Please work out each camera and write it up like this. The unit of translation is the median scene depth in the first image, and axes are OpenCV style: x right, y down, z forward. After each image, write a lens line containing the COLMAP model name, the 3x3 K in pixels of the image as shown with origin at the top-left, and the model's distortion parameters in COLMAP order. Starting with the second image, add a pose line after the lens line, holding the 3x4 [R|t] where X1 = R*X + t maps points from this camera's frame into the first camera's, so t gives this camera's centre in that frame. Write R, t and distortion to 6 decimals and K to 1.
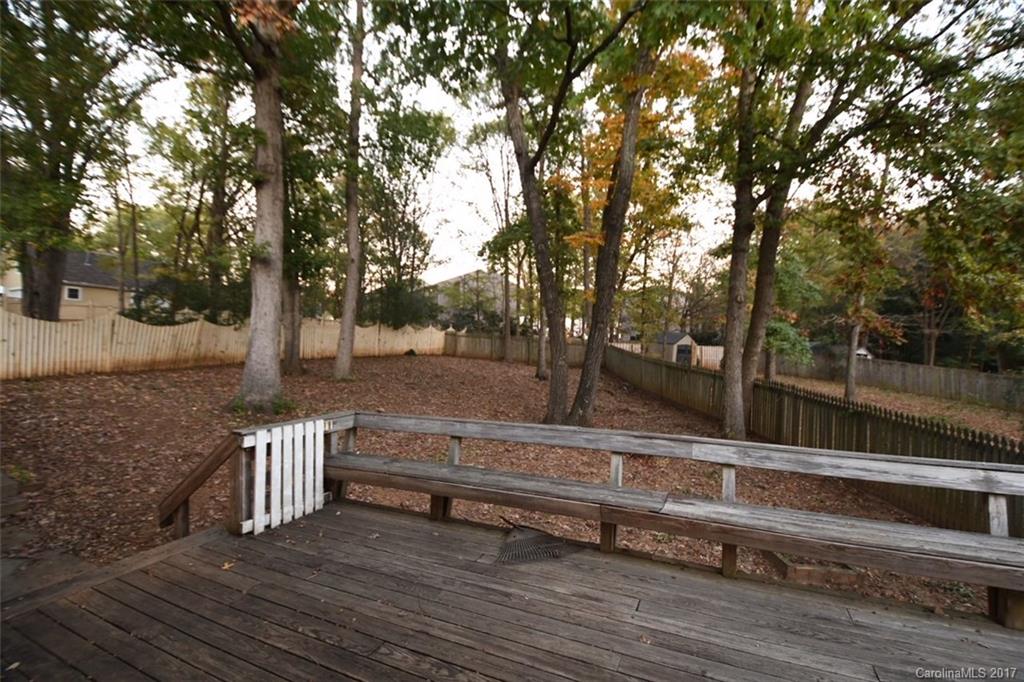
lens RADIAL K [[448.6, 0, 517.1], [0, 448.6, 344.5], [0, 0, 1]] dist [0.015914, -0.023049]
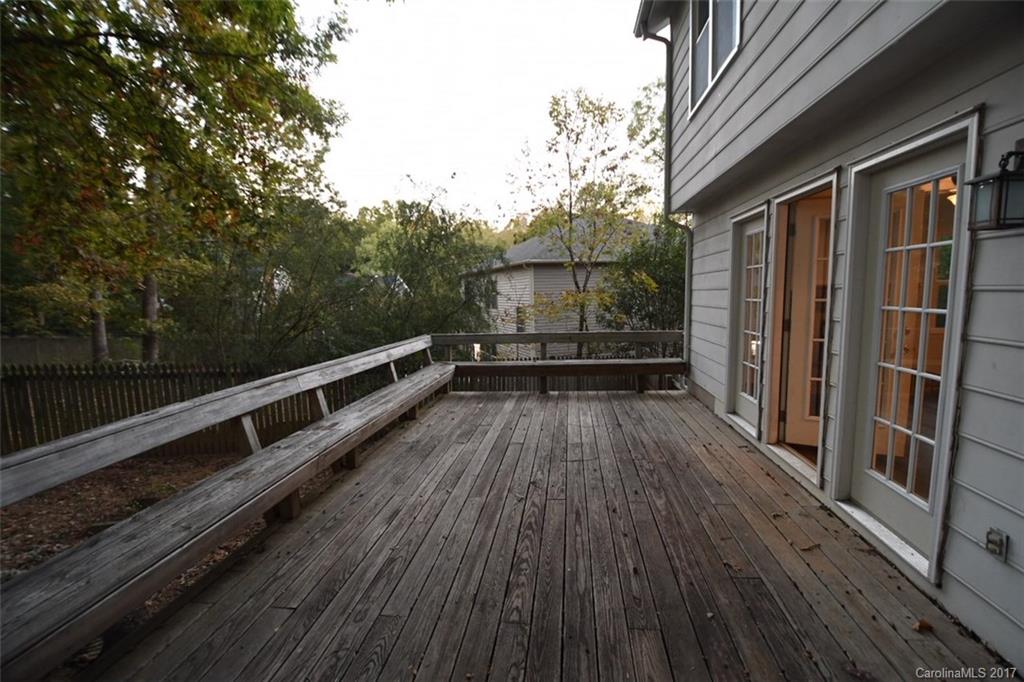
lens RADIAL K [[448.6, 0, 517.1], [0, 448.6, 344.5], [0, 0, 1]] dist [0.015914, -0.023049]
pose [[-0.307698, -0.105879, 0.945575, -0.874624], [0.019436, 0.992883, 0.117501, 0.043965], [-0.951286, 0.054533, -0.303450, 1.009206]]
